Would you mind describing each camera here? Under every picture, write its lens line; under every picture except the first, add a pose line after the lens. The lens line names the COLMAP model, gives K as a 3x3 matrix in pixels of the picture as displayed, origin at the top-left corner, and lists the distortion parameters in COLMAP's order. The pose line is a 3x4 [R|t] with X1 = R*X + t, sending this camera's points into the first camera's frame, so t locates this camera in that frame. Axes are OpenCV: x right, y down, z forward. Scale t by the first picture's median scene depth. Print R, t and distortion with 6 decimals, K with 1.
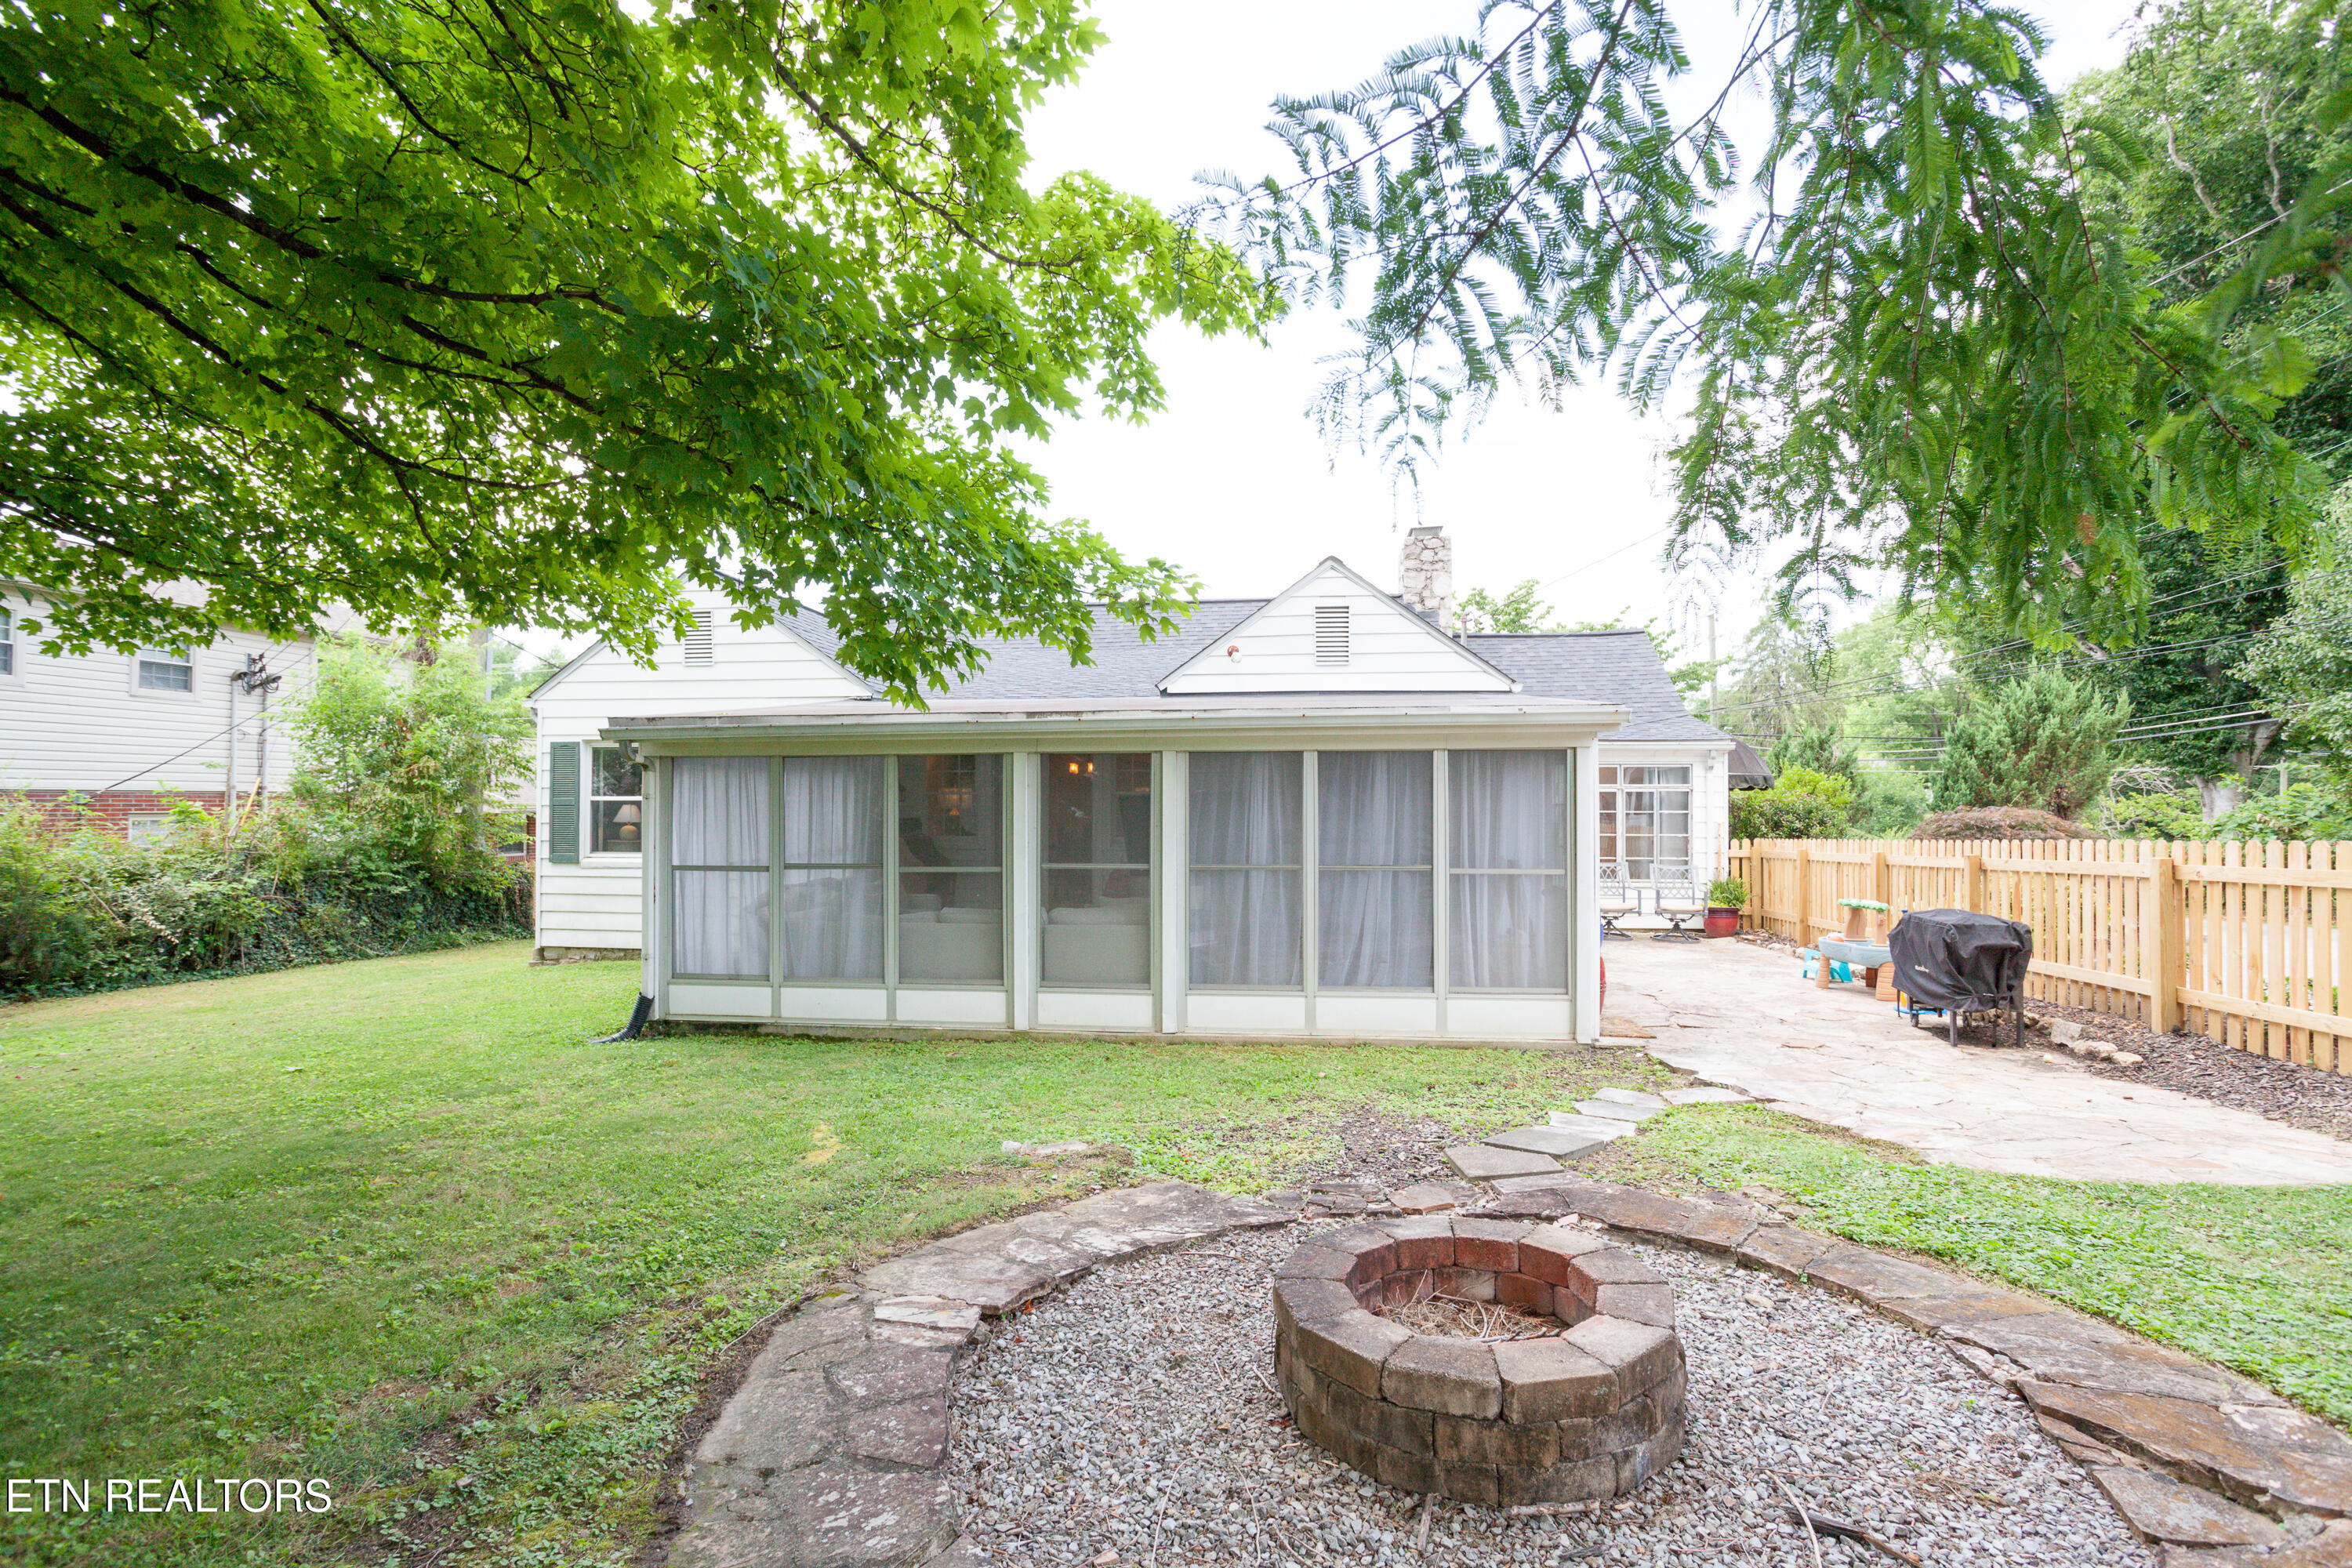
lens RADIAL K [[1133.0, 0, 1169.3], [0, 1133.0, 785.6], [0, 0, 1]] dist [-0.043699, 0.028586]
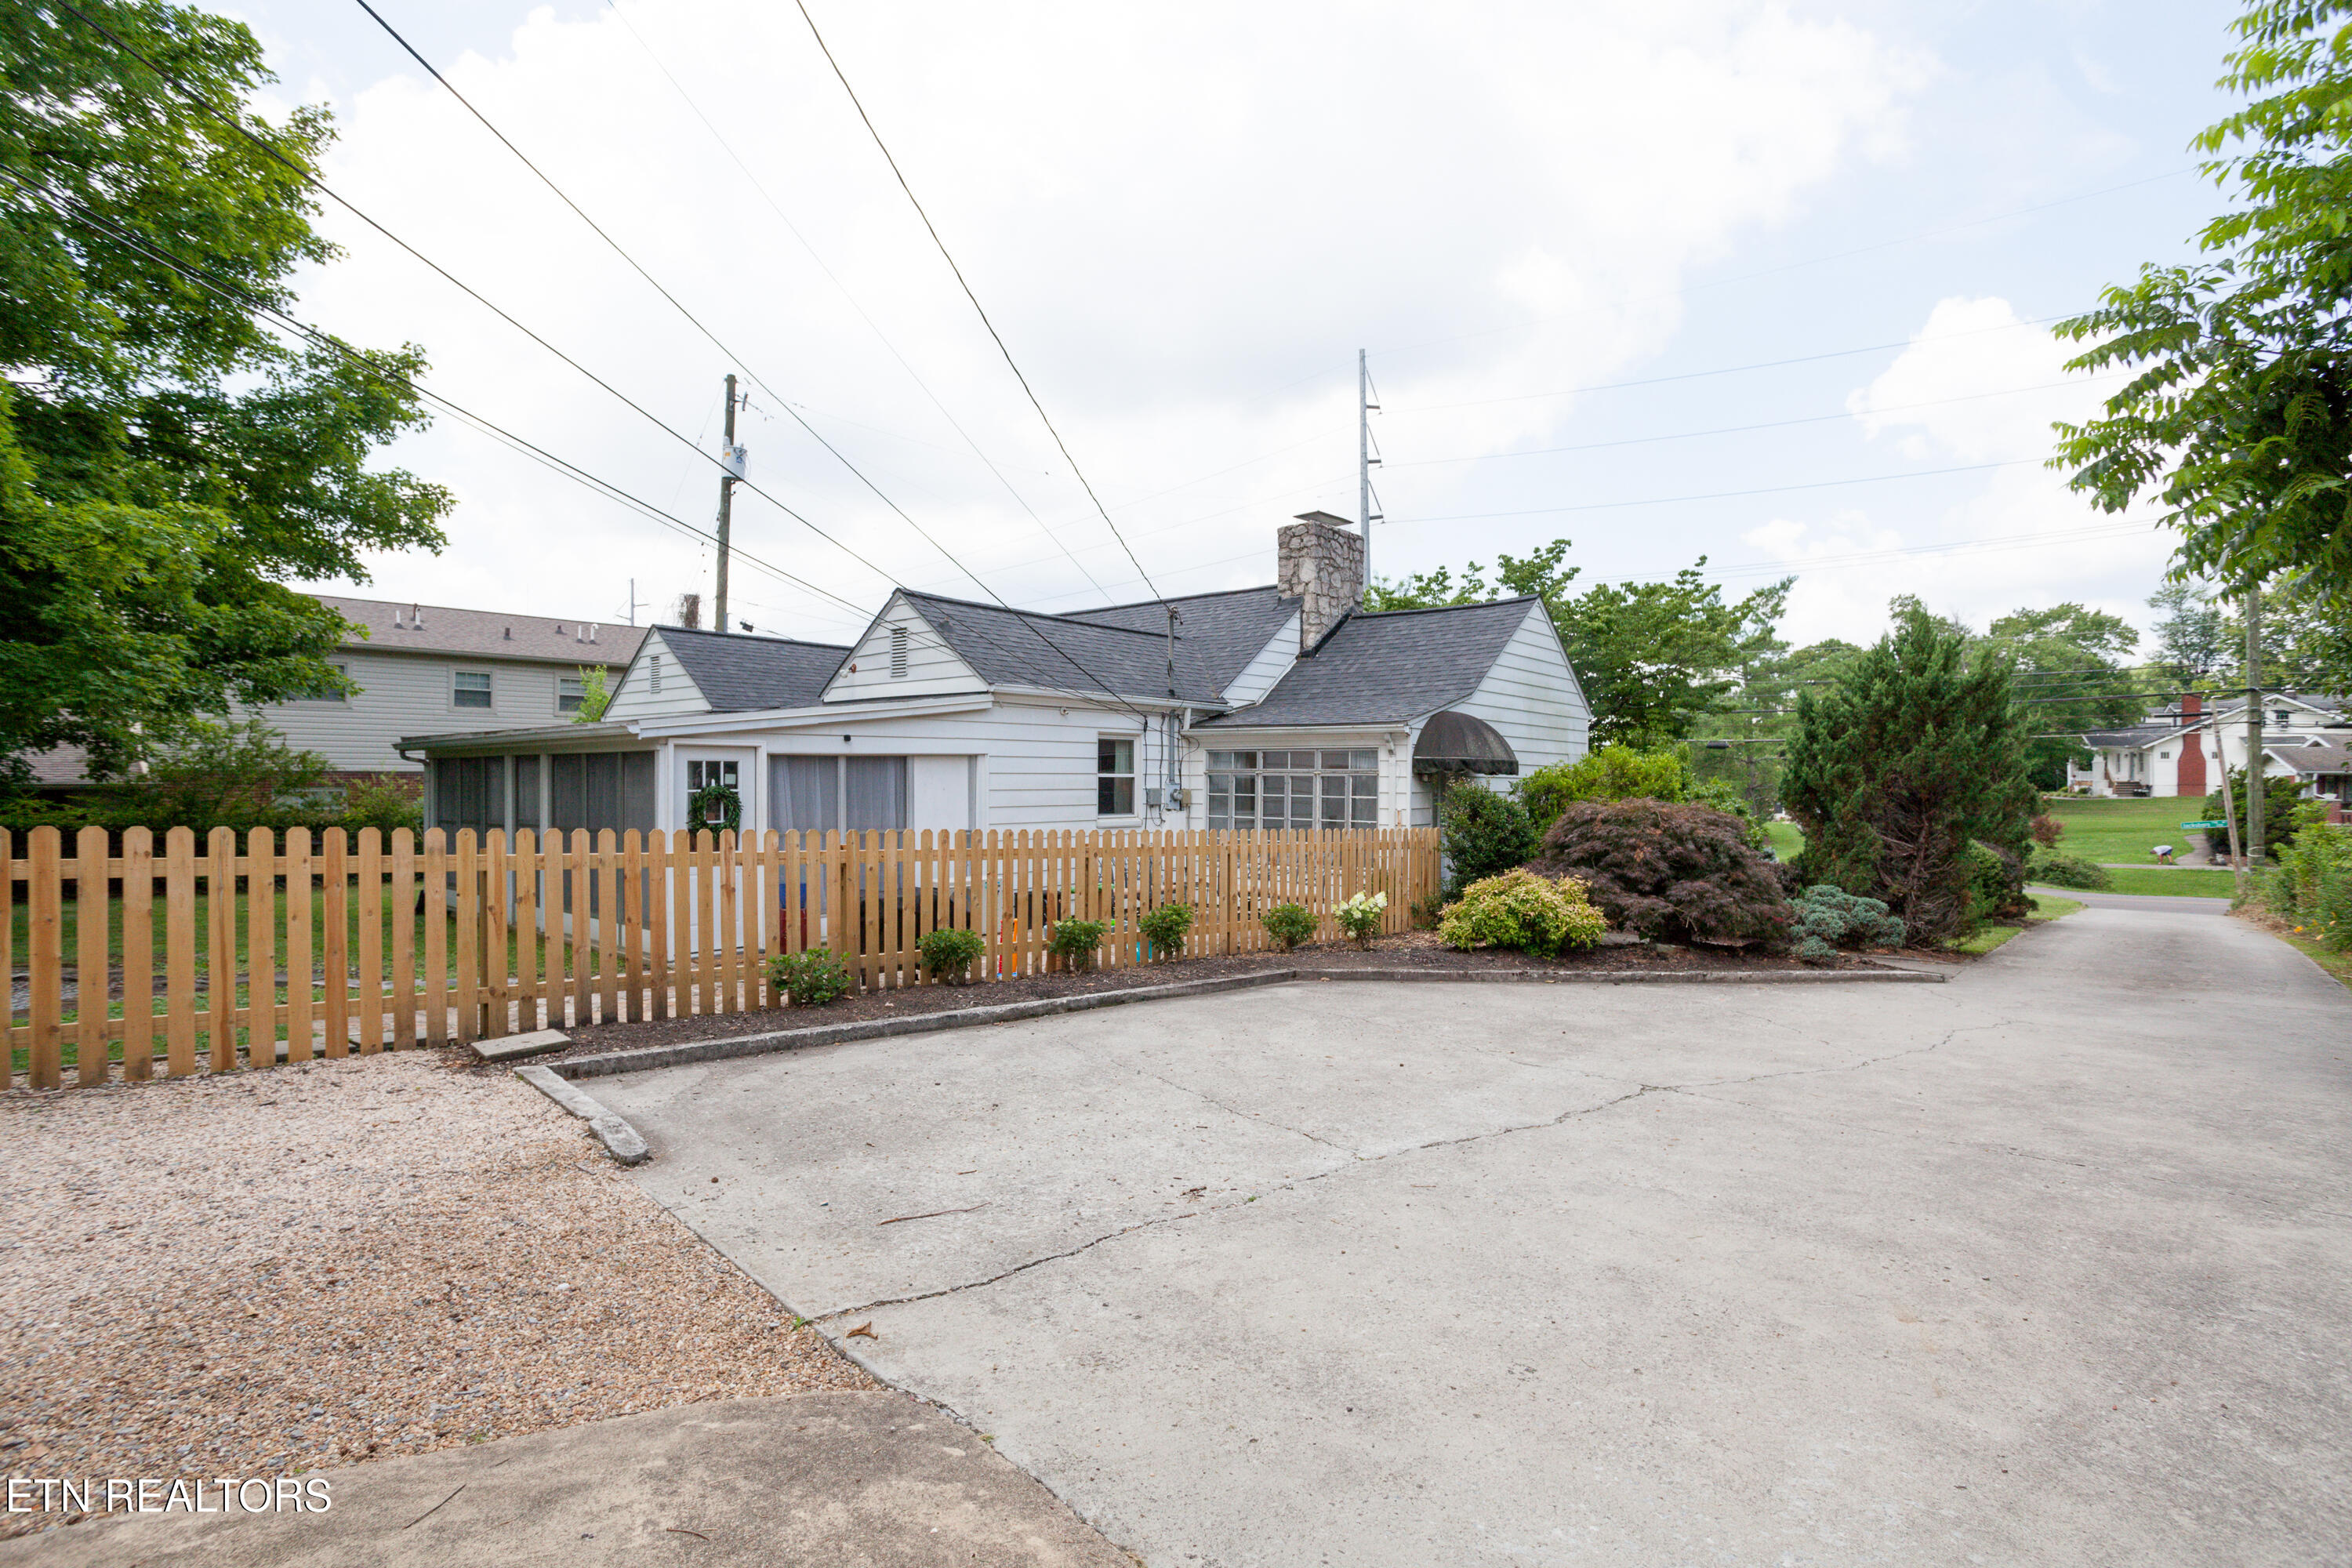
lens RADIAL K [[1133.0, 0, 1169.3], [0, 1133.0, 785.6], [0, 0, 1]] dist [-0.043699, 0.028586]
pose [[0.846246, 0.005971, -0.532759, 1.439680], [0.006377, 0.999752, 0.021335, -0.014359], [0.532754, -0.021452, 0.845998, 0.145862]]
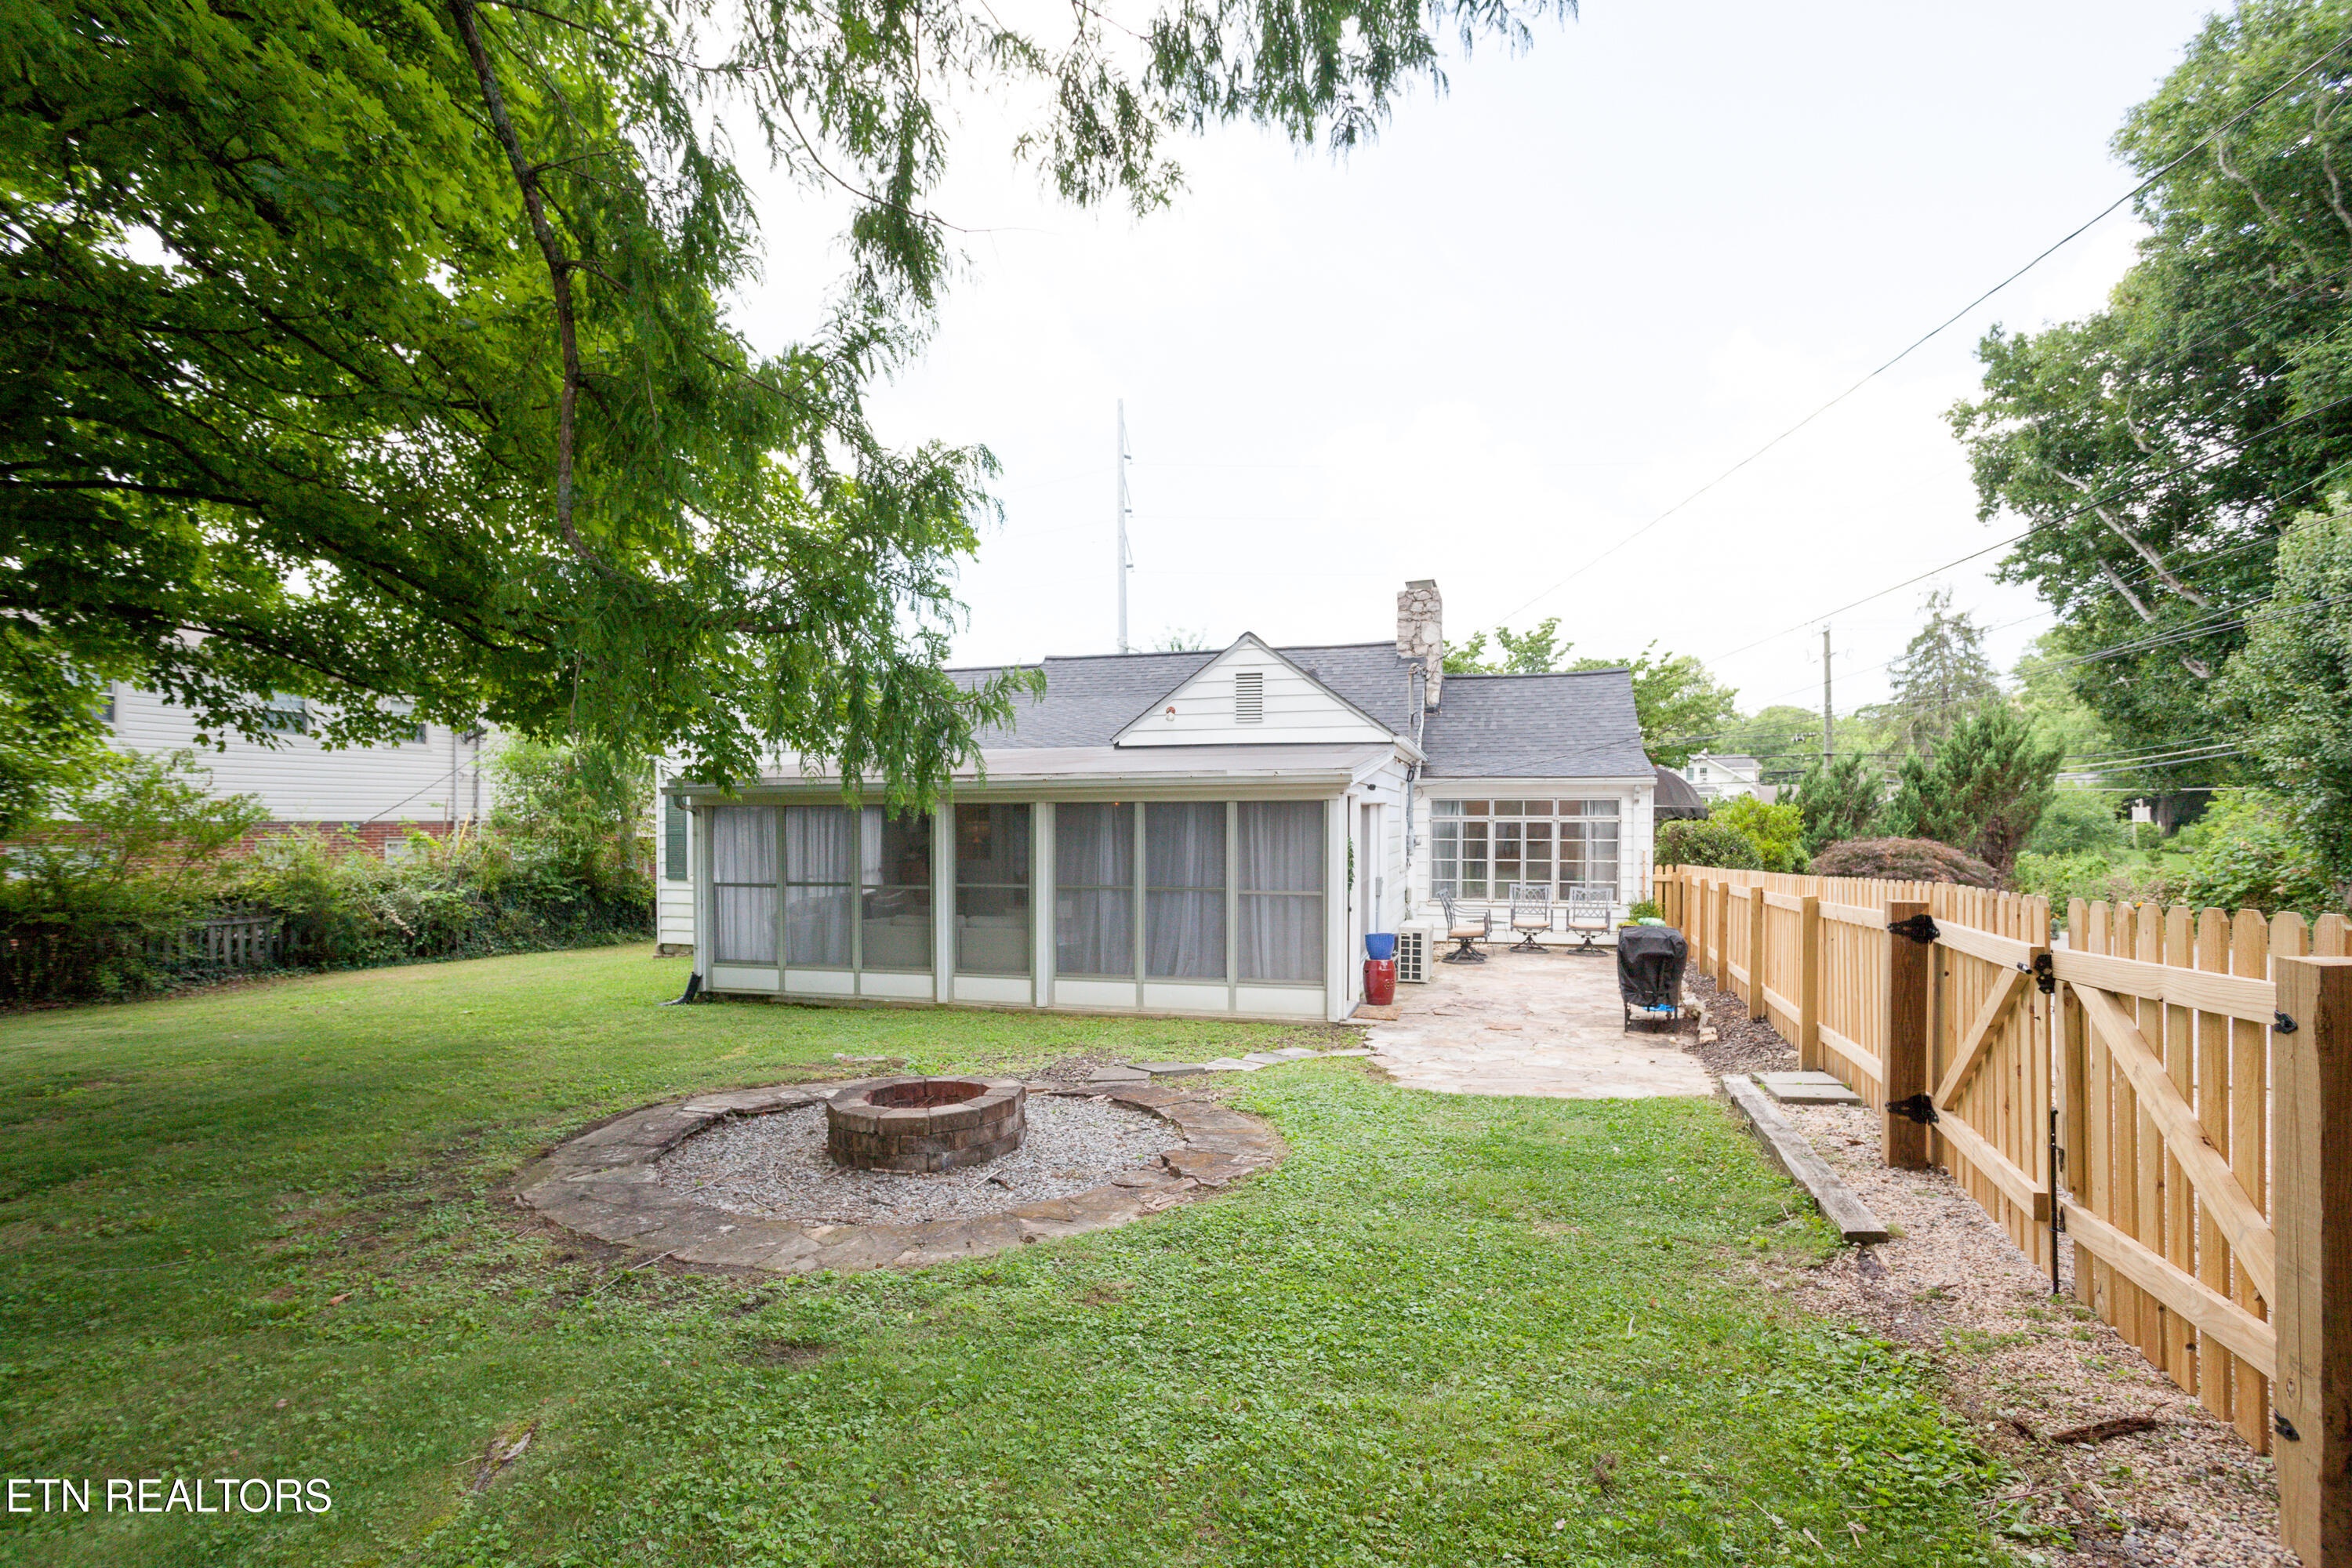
lens RADIAL K [[1153.8, 0, 1176.9], [0, 1153.8, 834.0], [0, 0, 1]] dist [-0.050786, 0.032455]
pose [[0.988800, 0.001442, -0.149237, 0.345803], [0.002893, 0.999580, 0.028828, -0.029889], [0.149216, -0.028937, 0.988381, -0.331417]]
